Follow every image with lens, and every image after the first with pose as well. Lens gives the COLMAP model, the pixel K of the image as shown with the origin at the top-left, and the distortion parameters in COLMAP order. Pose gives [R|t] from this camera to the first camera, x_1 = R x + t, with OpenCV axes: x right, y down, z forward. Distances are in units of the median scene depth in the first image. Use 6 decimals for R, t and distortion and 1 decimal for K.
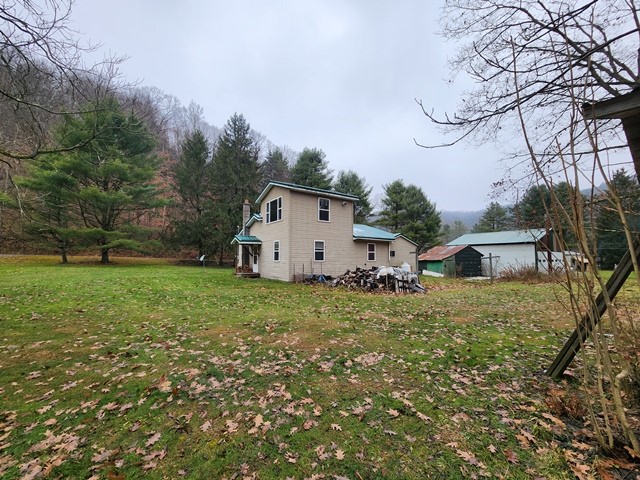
lens RADIAL K [[267.2, 0, 320.0], [0, 267.2, 240.0], [0, 0, 1]] dist [0.002224, 0.000330]
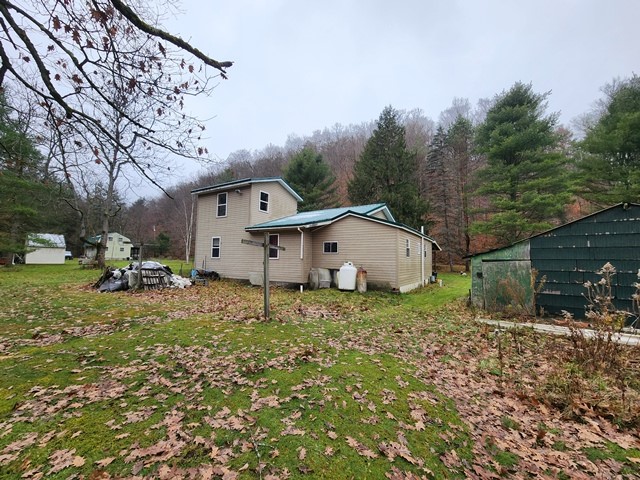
lens RADIAL K [[267.2, 0, 320.0], [0, 267.2, 240.0], [0, 0, 1]] dist [0.002224, 0.000330]
pose [[0.378335, -0.070381, -0.922989, 0.858322], [0.050692, 0.997184, -0.055259, 0.070763], [0.924280, -0.025882, 0.380838, 0.795423]]
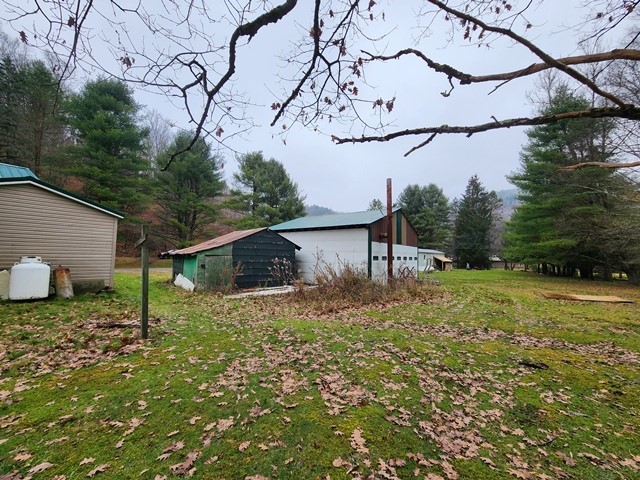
lens RADIAL K [[267.2, 0, 320.0], [0, 267.2, 240.0], [0, 0, 1]] dist [0.002224, 0.000330]
pose [[0.943676, 0.036408, 0.328862, 0.531385], [-0.041307, 0.999115, 0.007919, 0.038707], [-0.328283, -0.021057, 0.944345, 0.516930]]
